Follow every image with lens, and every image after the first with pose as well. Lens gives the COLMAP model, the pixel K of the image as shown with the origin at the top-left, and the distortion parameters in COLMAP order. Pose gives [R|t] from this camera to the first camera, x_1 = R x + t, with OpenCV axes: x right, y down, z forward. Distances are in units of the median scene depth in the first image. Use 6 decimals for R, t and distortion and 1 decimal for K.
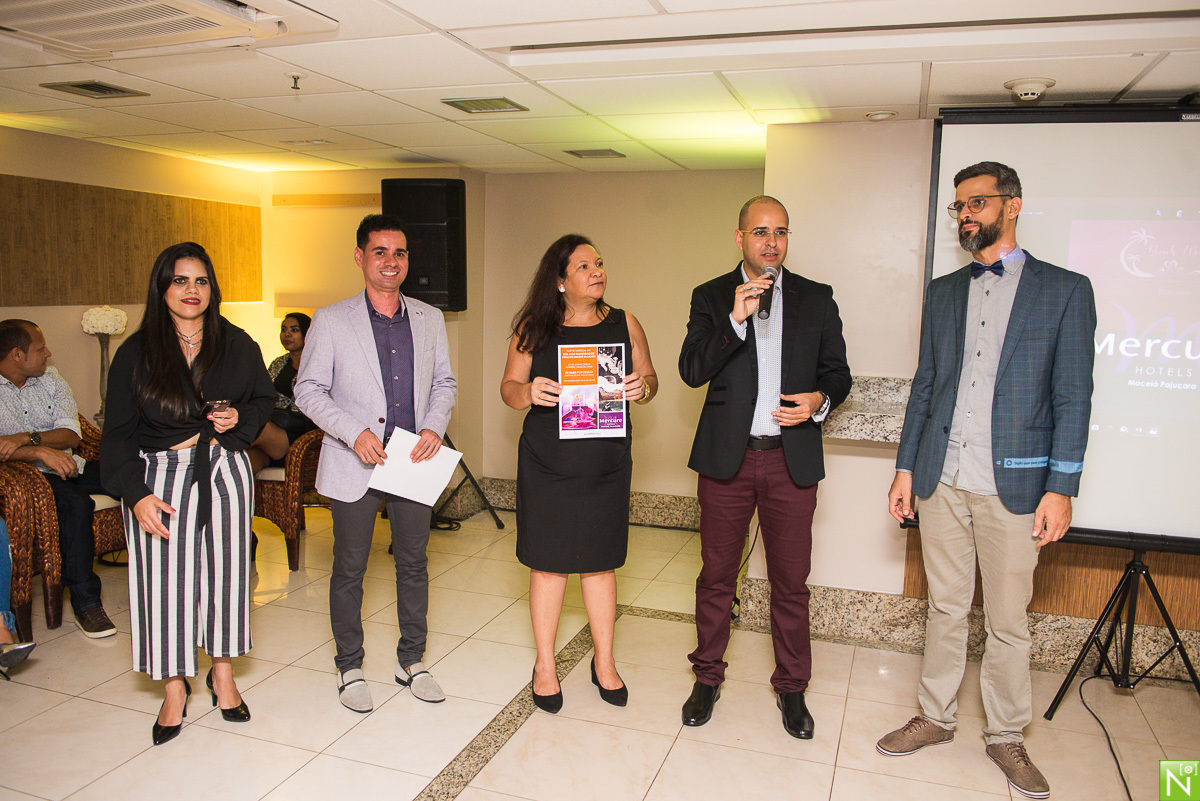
lens RADIAL K [[922.0, 0, 600.0], [0, 922.0, 400.5], [0, 0, 1]] dist [-0.037086, 0.006241]
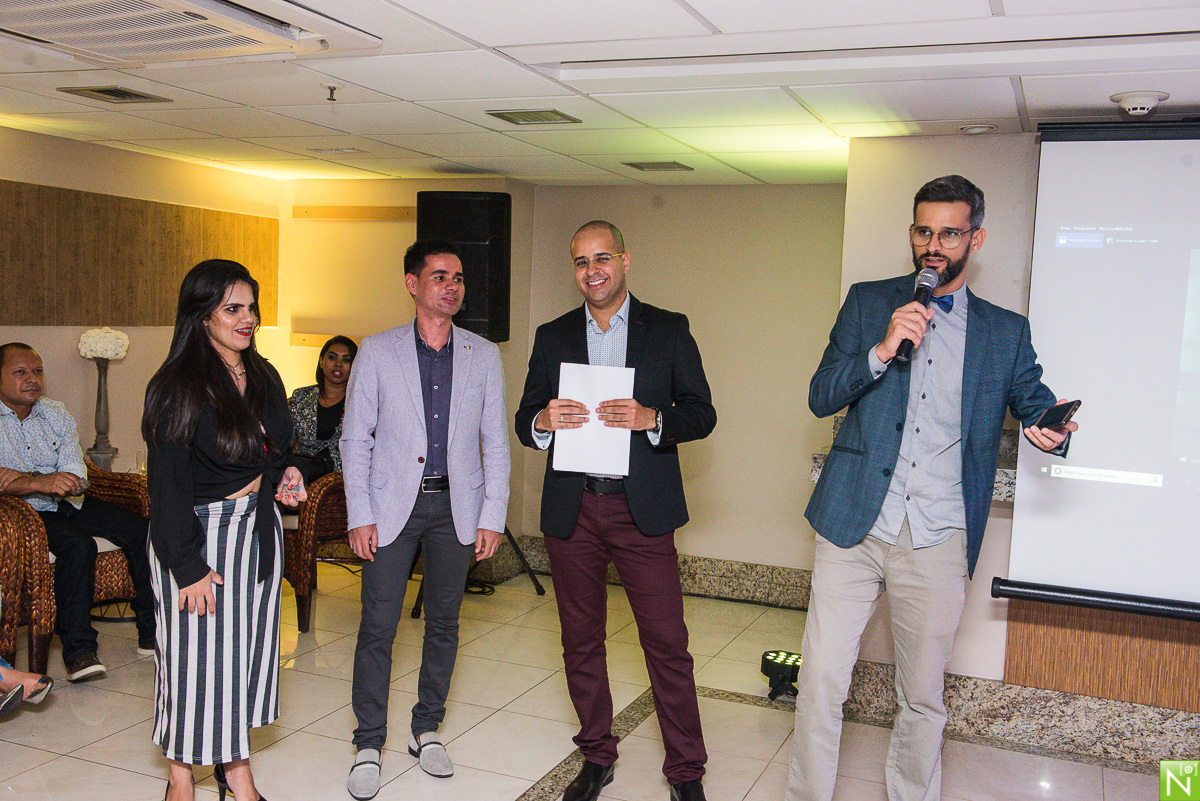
lens RADIAL K [[1156.3, 0, 600.0], [0, 1156.3, 400.5], [0, 0, 1]] dist [0.009142, -0.007285]
pose [[0.997526, 0.022173, -0.066711, 0.021212], [-0.025504, 0.998448, -0.049500, 0.013950], [0.065510, 0.051079, 0.996544, -0.114606]]
